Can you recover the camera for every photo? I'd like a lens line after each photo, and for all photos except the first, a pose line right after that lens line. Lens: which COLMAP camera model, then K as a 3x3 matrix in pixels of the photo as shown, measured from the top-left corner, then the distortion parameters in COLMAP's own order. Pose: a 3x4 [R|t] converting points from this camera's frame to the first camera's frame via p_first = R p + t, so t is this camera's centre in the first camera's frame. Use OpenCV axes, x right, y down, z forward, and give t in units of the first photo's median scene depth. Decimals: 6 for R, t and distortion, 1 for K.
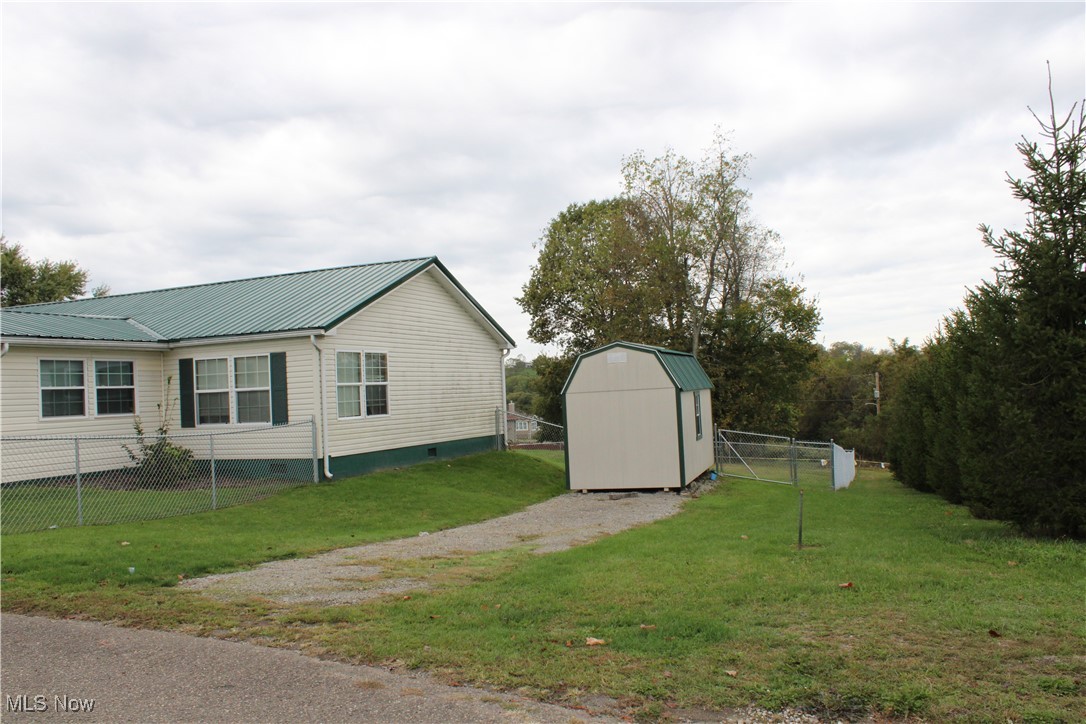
lens RADIAL K [[894.7, 0, 549.7], [0, 894.7, 353.7], [0, 0, 1]] dist [-0.156890, 0.131984]
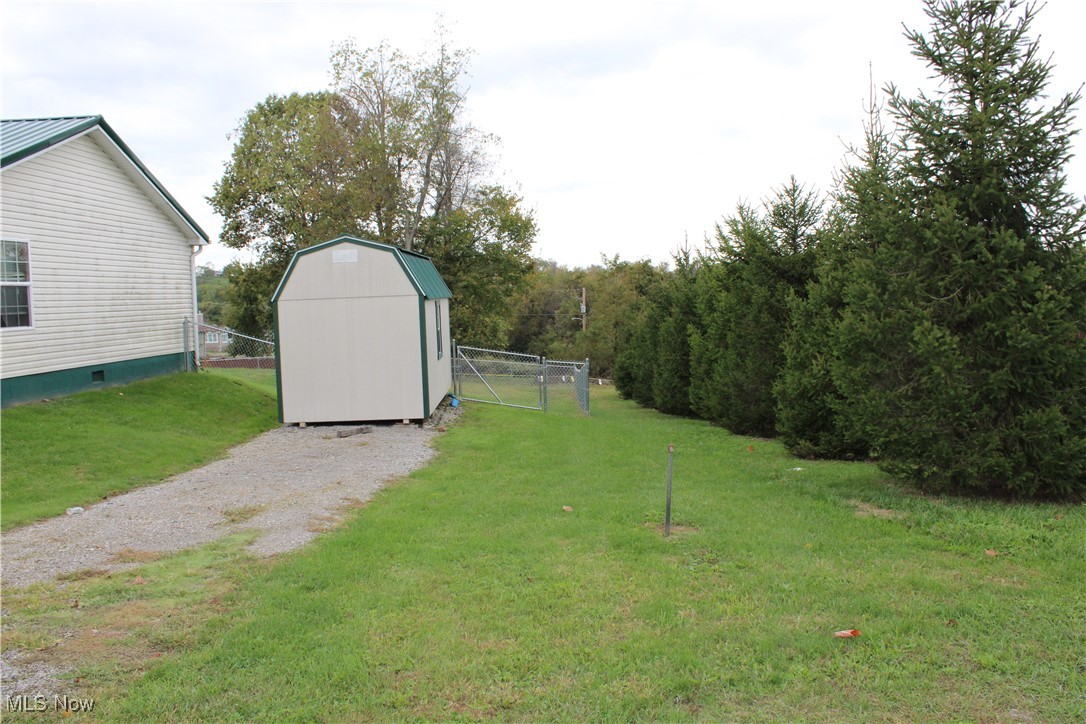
lens RADIAL K [[894.7, 0, 543.1], [0, 894.7, 359.5], [0, 0, 1]] dist [-0.156890, 0.131984]
pose [[0.945642, -0.003515, 0.325190, -0.011153], [-0.030517, 0.994570, 0.099495, 0.009639], [-0.323774, -0.104010, 0.940400, 0.158418]]
